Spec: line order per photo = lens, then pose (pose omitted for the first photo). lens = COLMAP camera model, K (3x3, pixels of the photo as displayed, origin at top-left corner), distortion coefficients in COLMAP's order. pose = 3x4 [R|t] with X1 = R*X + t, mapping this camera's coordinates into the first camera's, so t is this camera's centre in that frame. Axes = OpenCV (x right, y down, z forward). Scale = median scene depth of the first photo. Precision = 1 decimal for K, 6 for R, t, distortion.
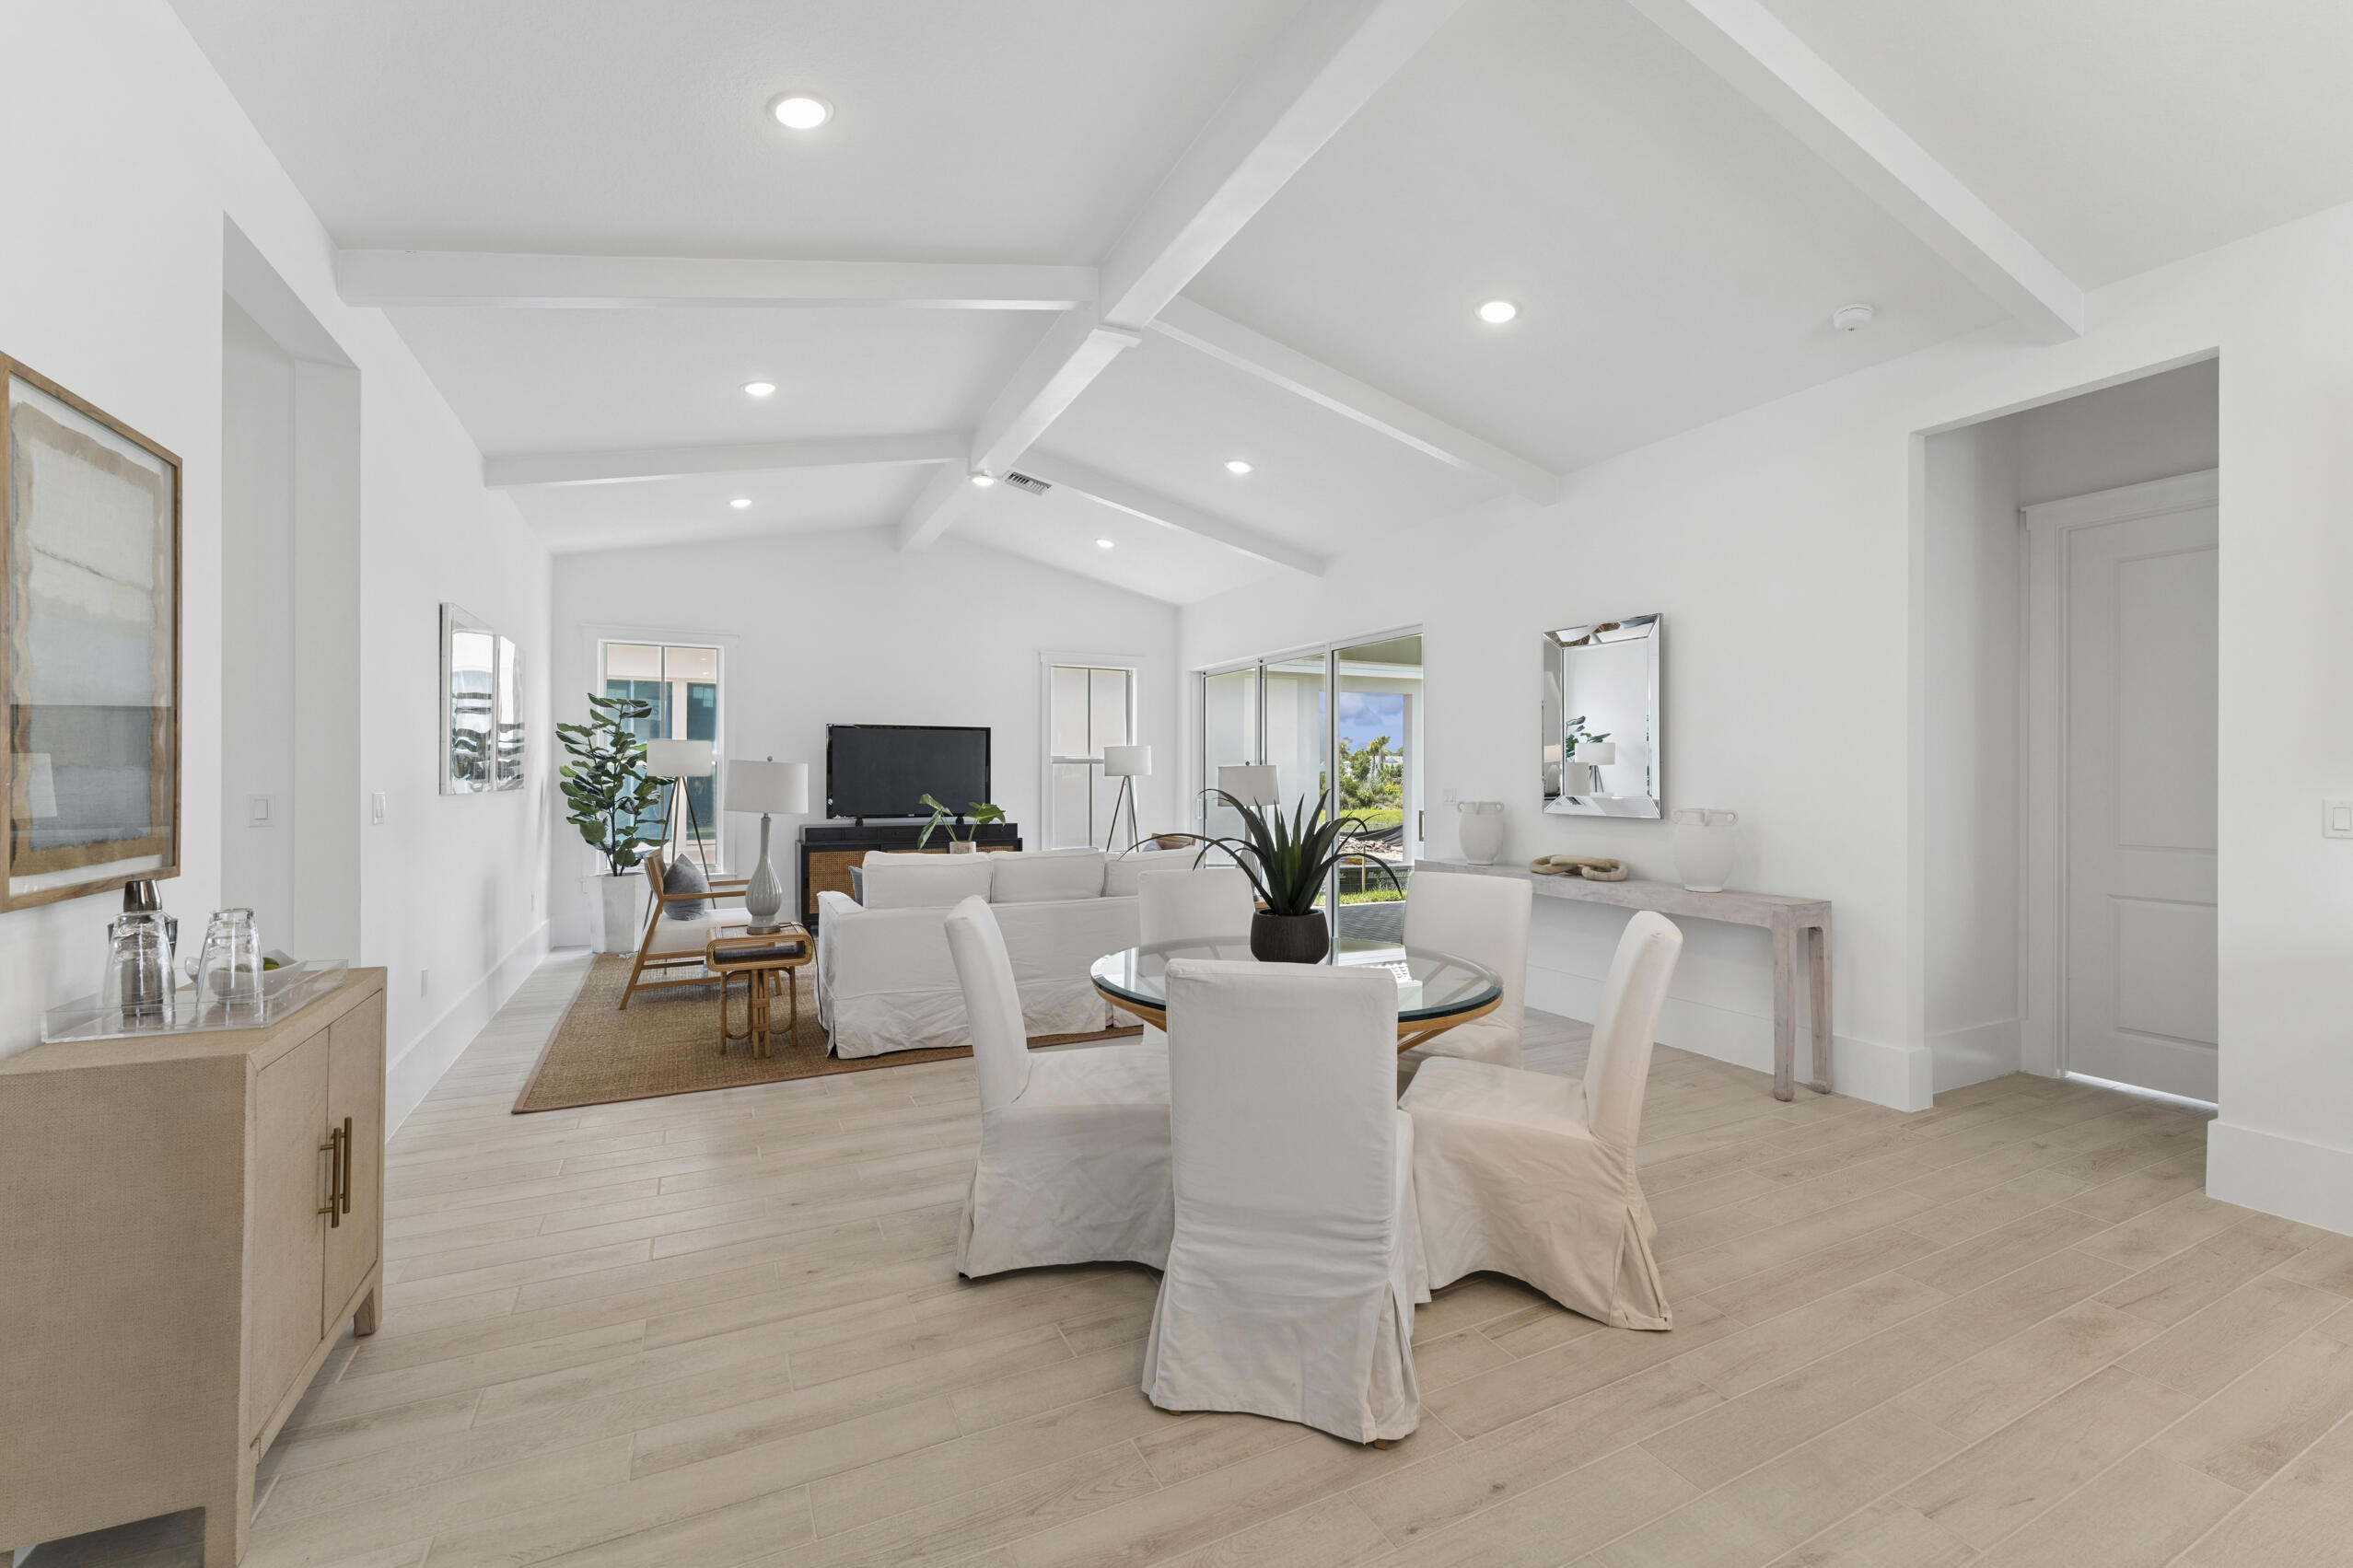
lens RADIAL K [[963.7, 0, 1186.9], [0, 963.7, 771.5], [0, 0, 1]] dist [-0.005022, -0.000004]
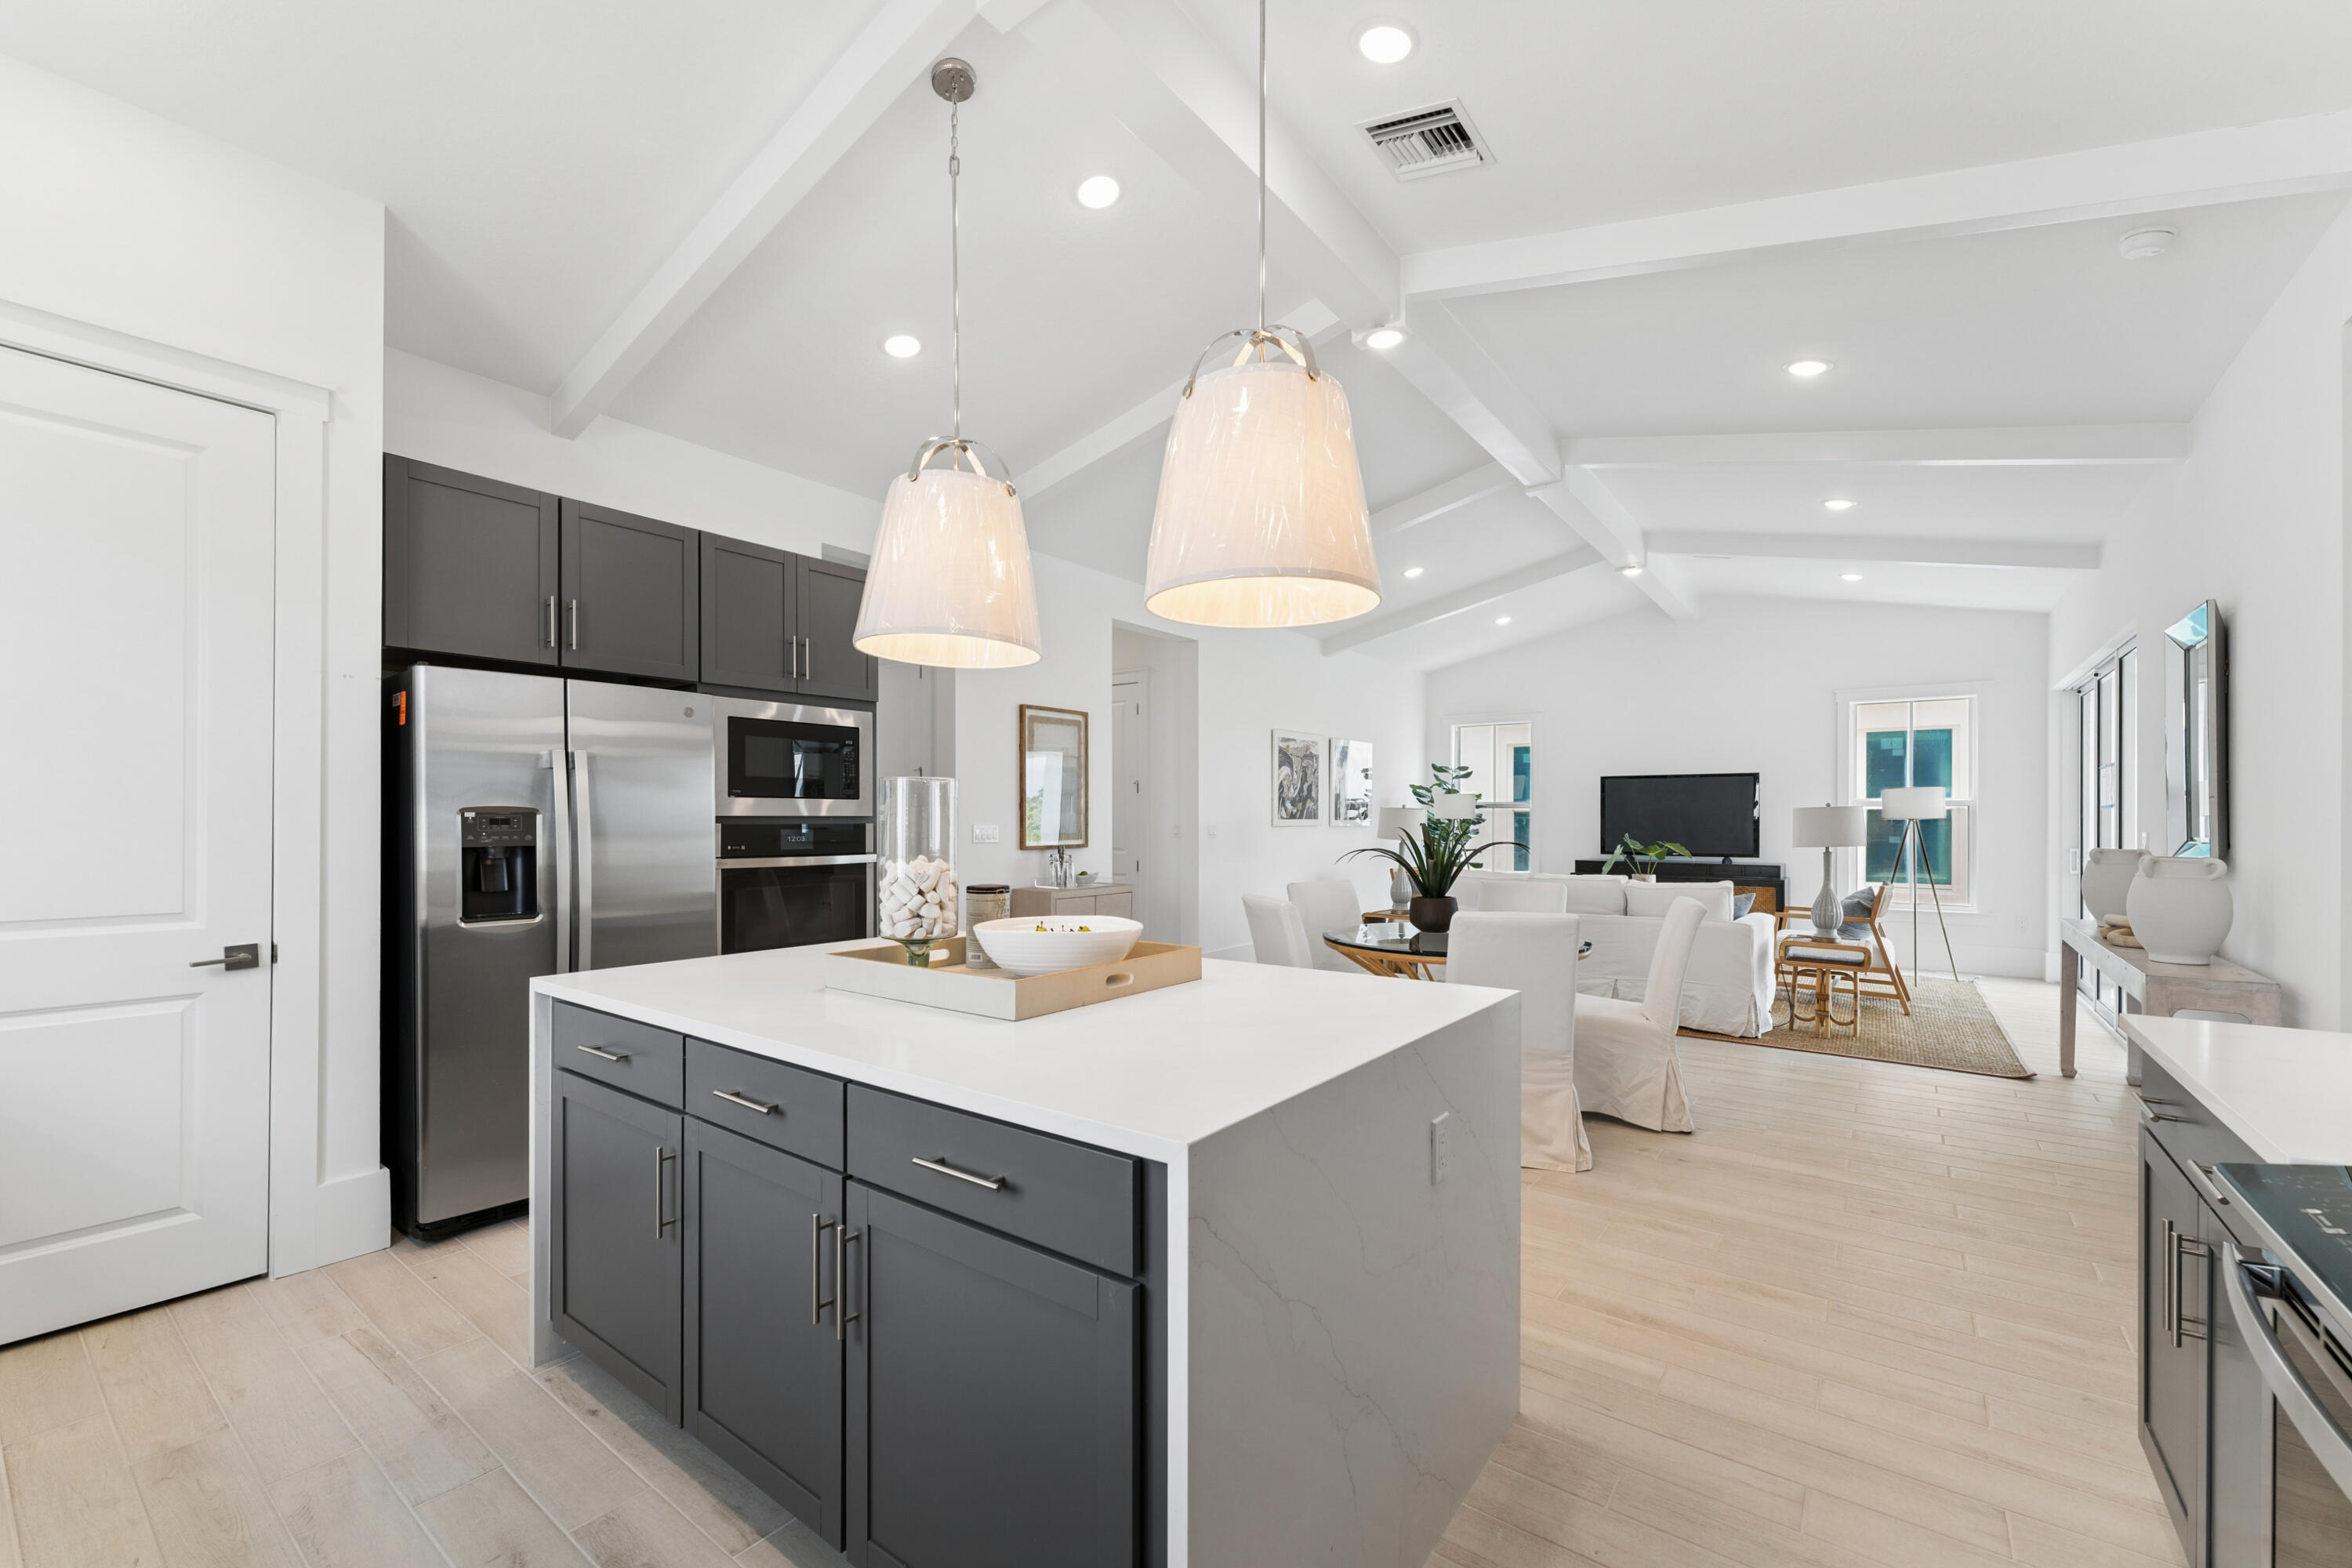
lens RADIAL K [[975.5, 0, 1163.5], [0, 975.5, 815.3], [0, 0, 1]] dist [0.001016, 0.000124]
pose [[0.443080, -0.004050, -0.896473, 0.564637], [0.000394, 0.999991, -0.004324, 0.005590], [0.896482, 0.001563, 0.443077, -0.052621]]
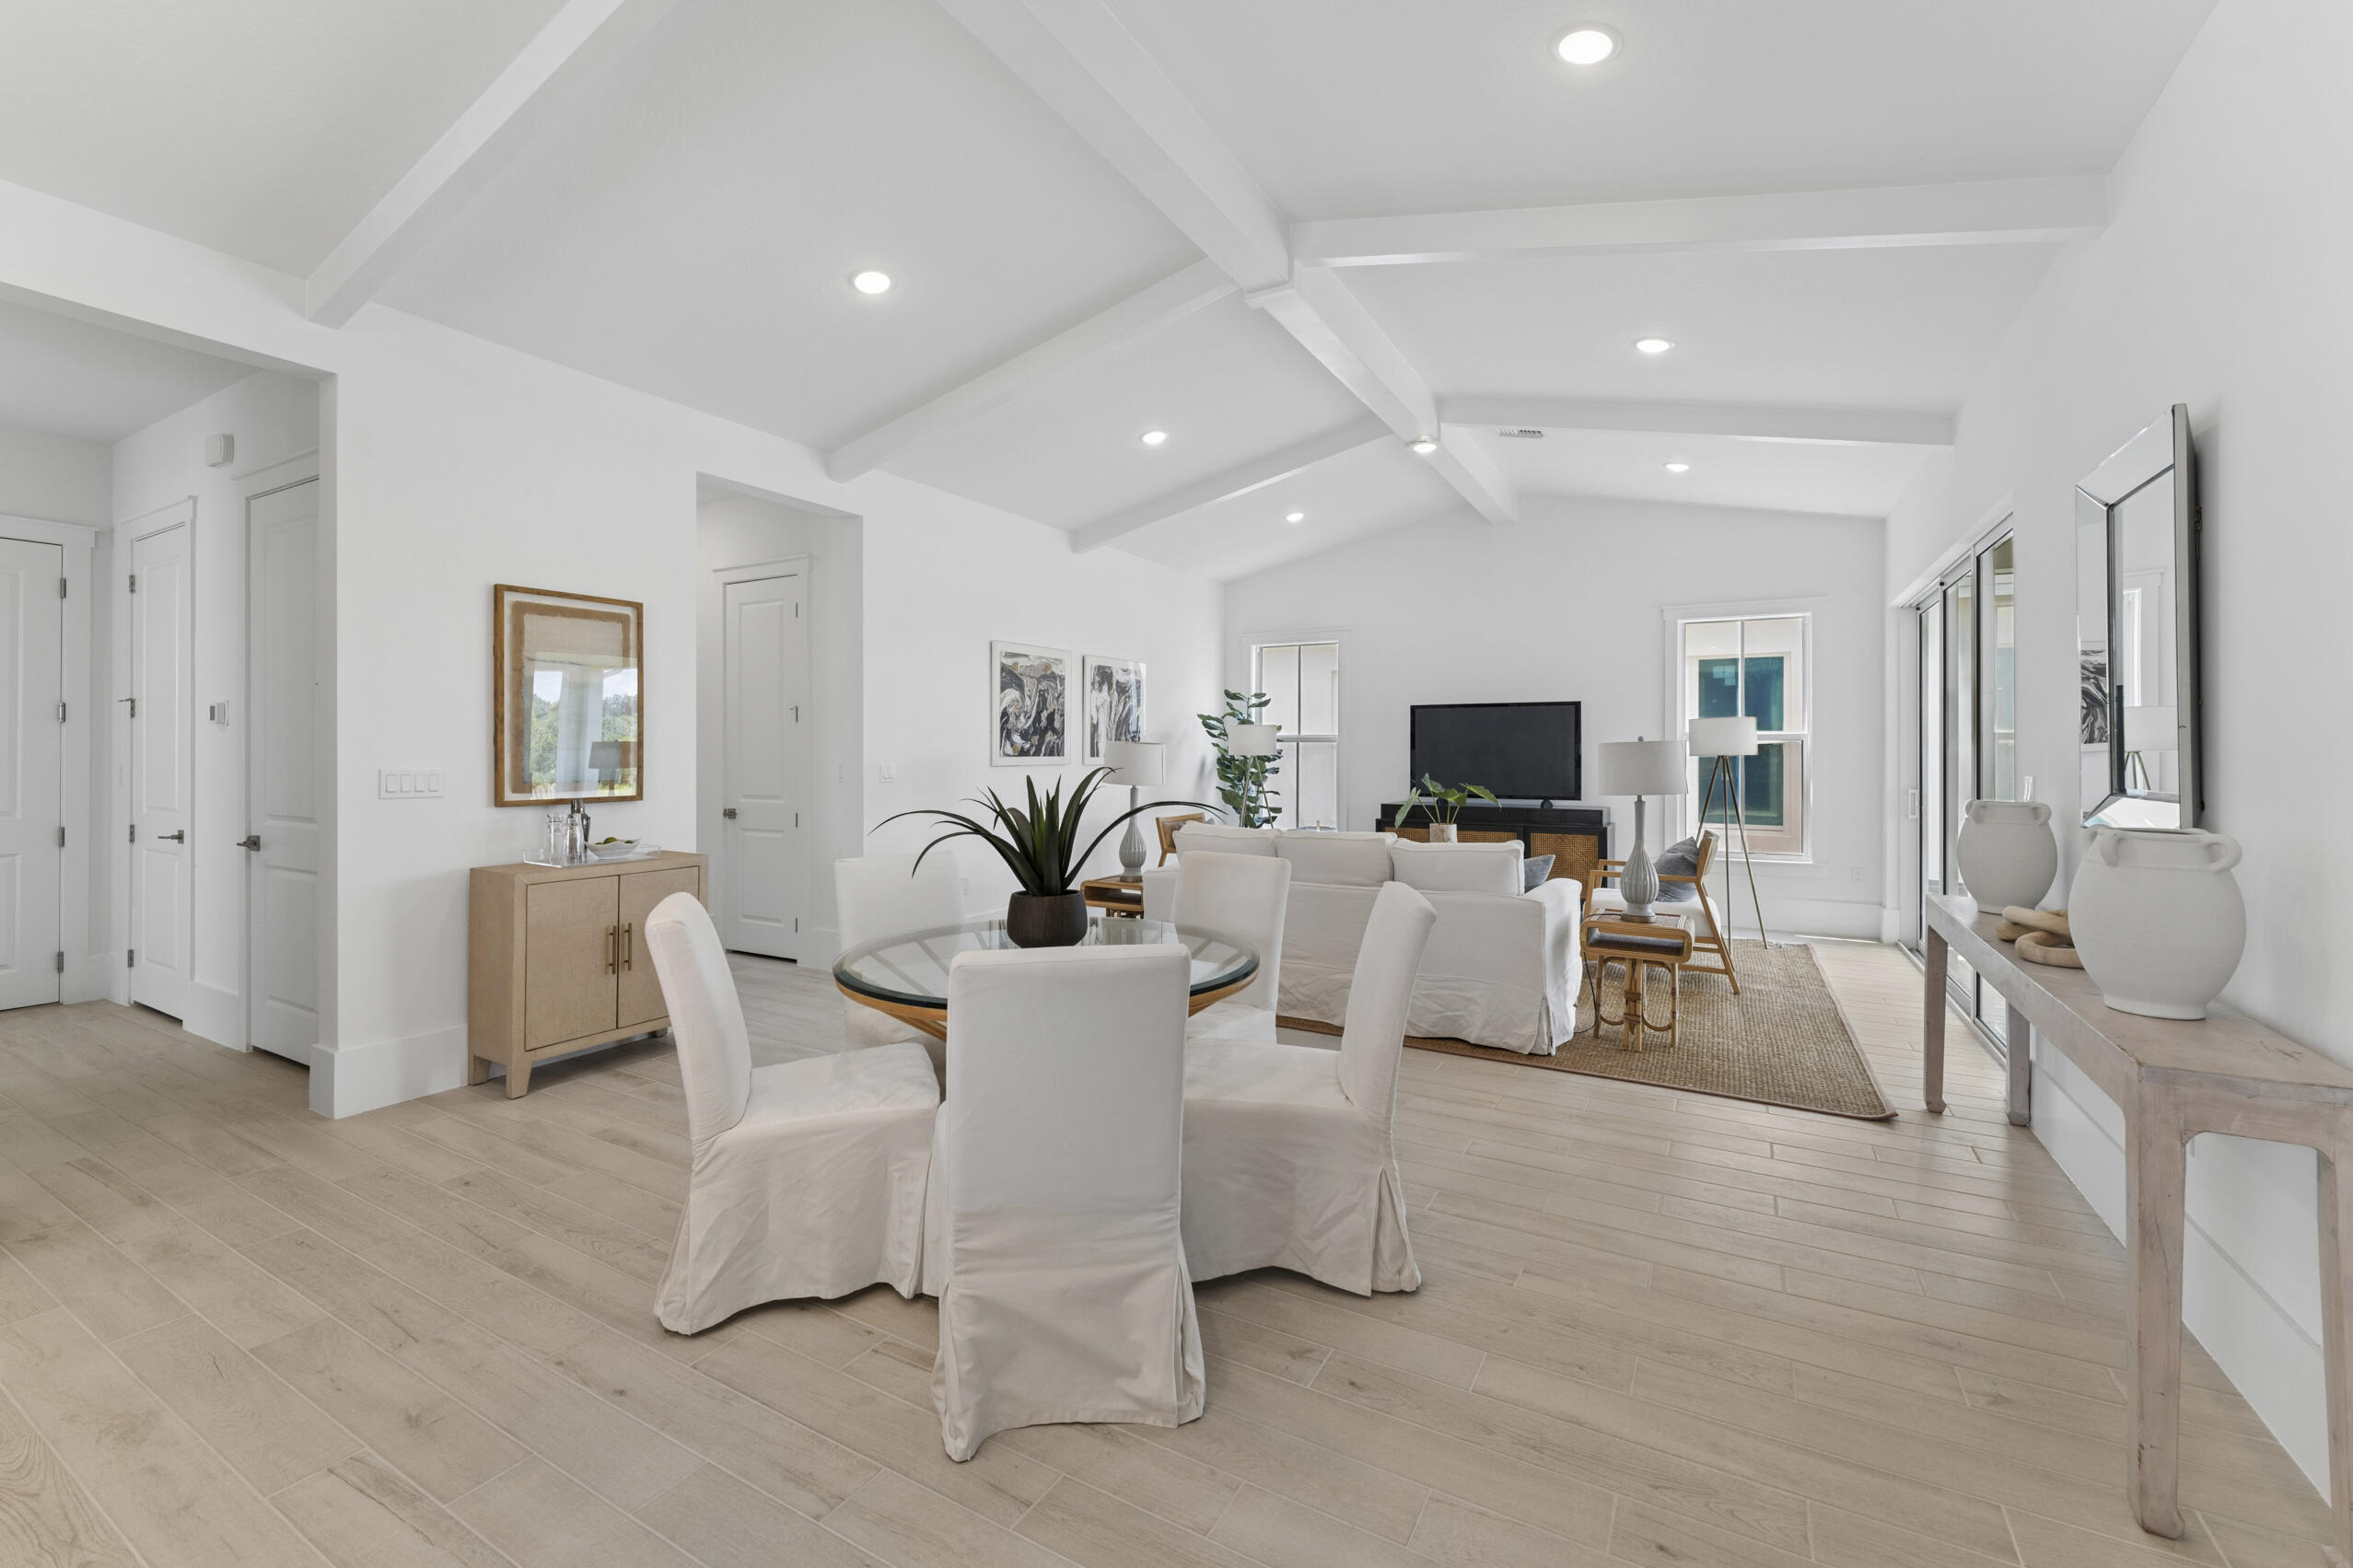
lens RADIAL K [[978.6, 0, 1183.8], [0, 978.6, 747.4], [0, 0, 1]] dist [-0.006209, -0.000160]
pose [[0.557413, -0.005140, -0.830220, 0.424151], [0.001556, 0.999986, -0.005147, 0.001471], [0.830234, 0.001577, 0.557413, 0.237532]]
